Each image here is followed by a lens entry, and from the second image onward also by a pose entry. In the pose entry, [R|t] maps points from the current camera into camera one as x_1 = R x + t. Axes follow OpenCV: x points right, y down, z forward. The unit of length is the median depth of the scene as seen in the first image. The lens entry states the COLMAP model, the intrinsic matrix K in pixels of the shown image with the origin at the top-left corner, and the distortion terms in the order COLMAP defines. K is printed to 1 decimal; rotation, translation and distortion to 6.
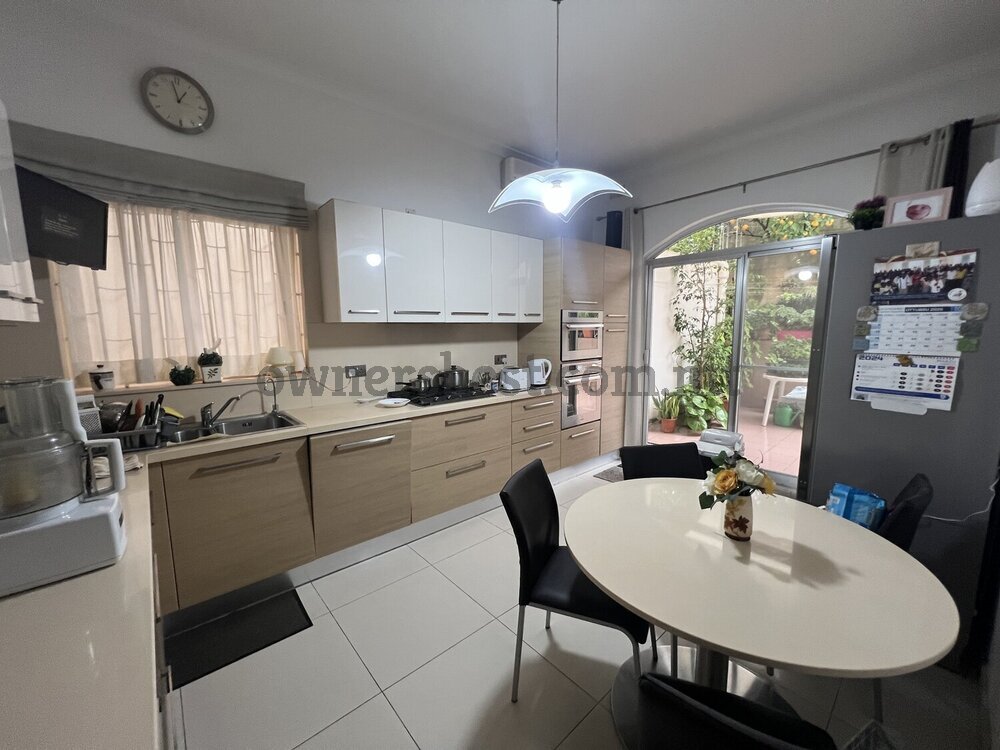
lens RADIAL K [[398.1, 0, 500.2], [0, 398.1, 378.0], [0, 0, 1]] dist [0.000244, 0.000107]
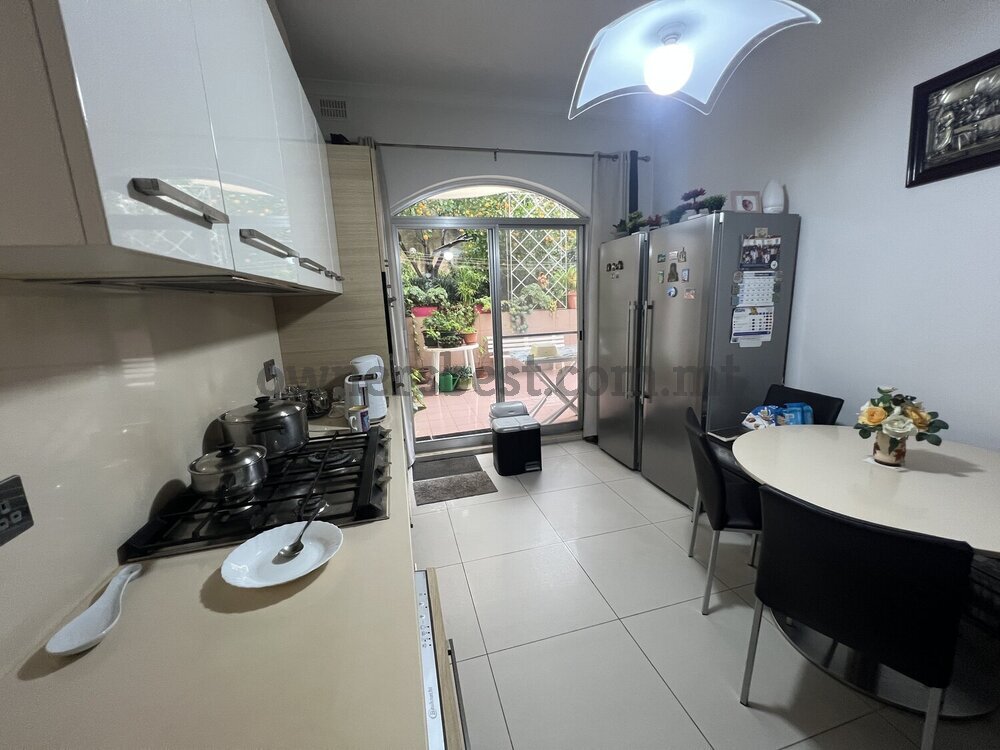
lens RADIAL K [[398.1, 0, 500.2], [0, 398.1, 378.0], [0, 0, 1]] dist [0.000244, 0.000107]
pose [[0.444770, -0.183017, 0.876747, -0.682078], [0.150990, 0.980211, 0.128018, -0.125514], [-0.882826, 0.075441, 0.463602, 1.142965]]
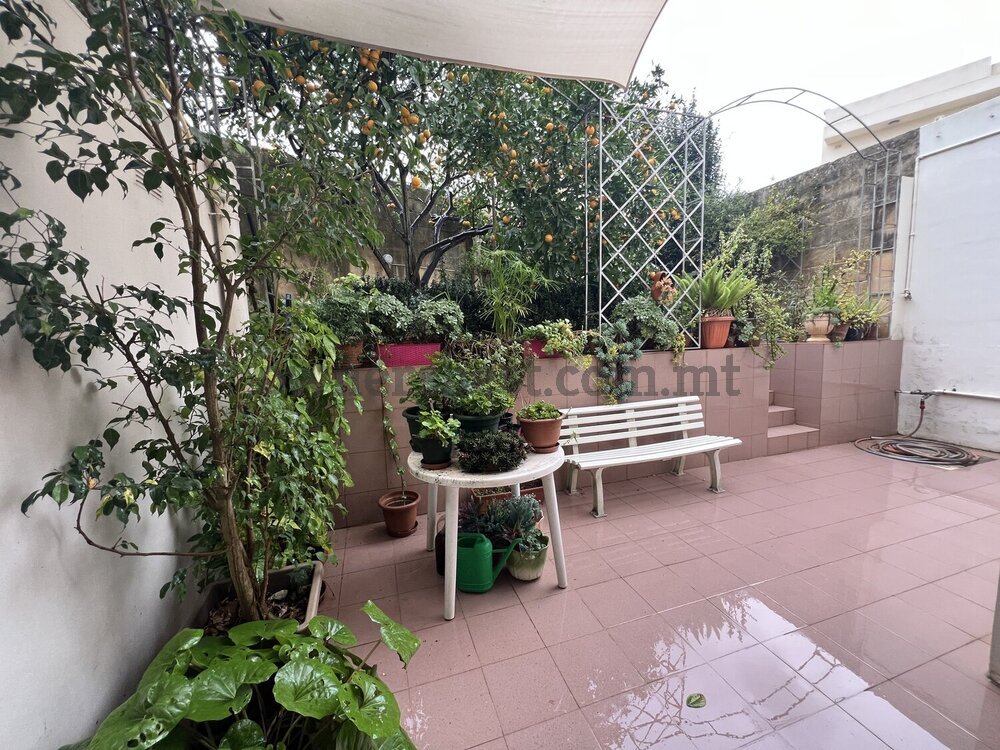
lens RADIAL K [[398.1, 0, 500.2], [0, 398.1, 378.0], [0, 0, 1]] dist [0.000244, 0.000107]
pose [[0.393553, -0.107675, 0.912975, 1.288451], [0.147324, 0.987668, 0.052977, -0.323920], [-0.907420, 0.113654, 0.404563, 2.660516]]
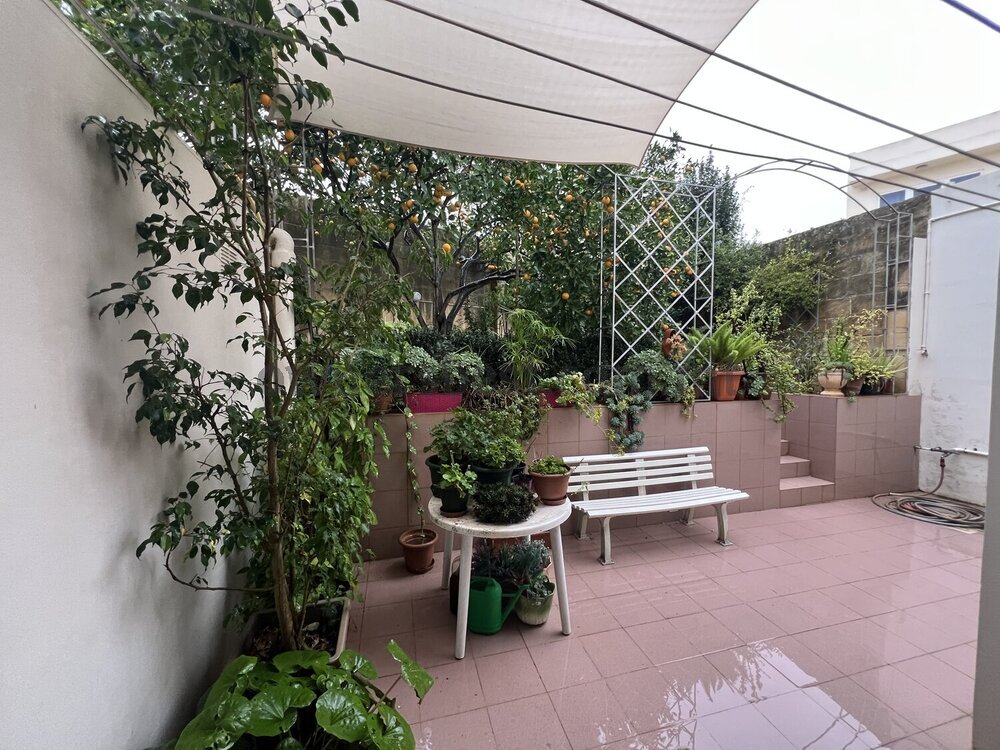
lens RADIAL K [[398.1, 0, 500.2], [0, 398.1, 378.0], [0, 0, 1]] dist [0.000244, 0.000107]
pose [[0.443813, -0.038643, 0.895286, 1.170673], [0.115048, 0.993259, -0.014159, -0.443648], [-0.888704, 0.109285, 0.445267, 2.568047]]
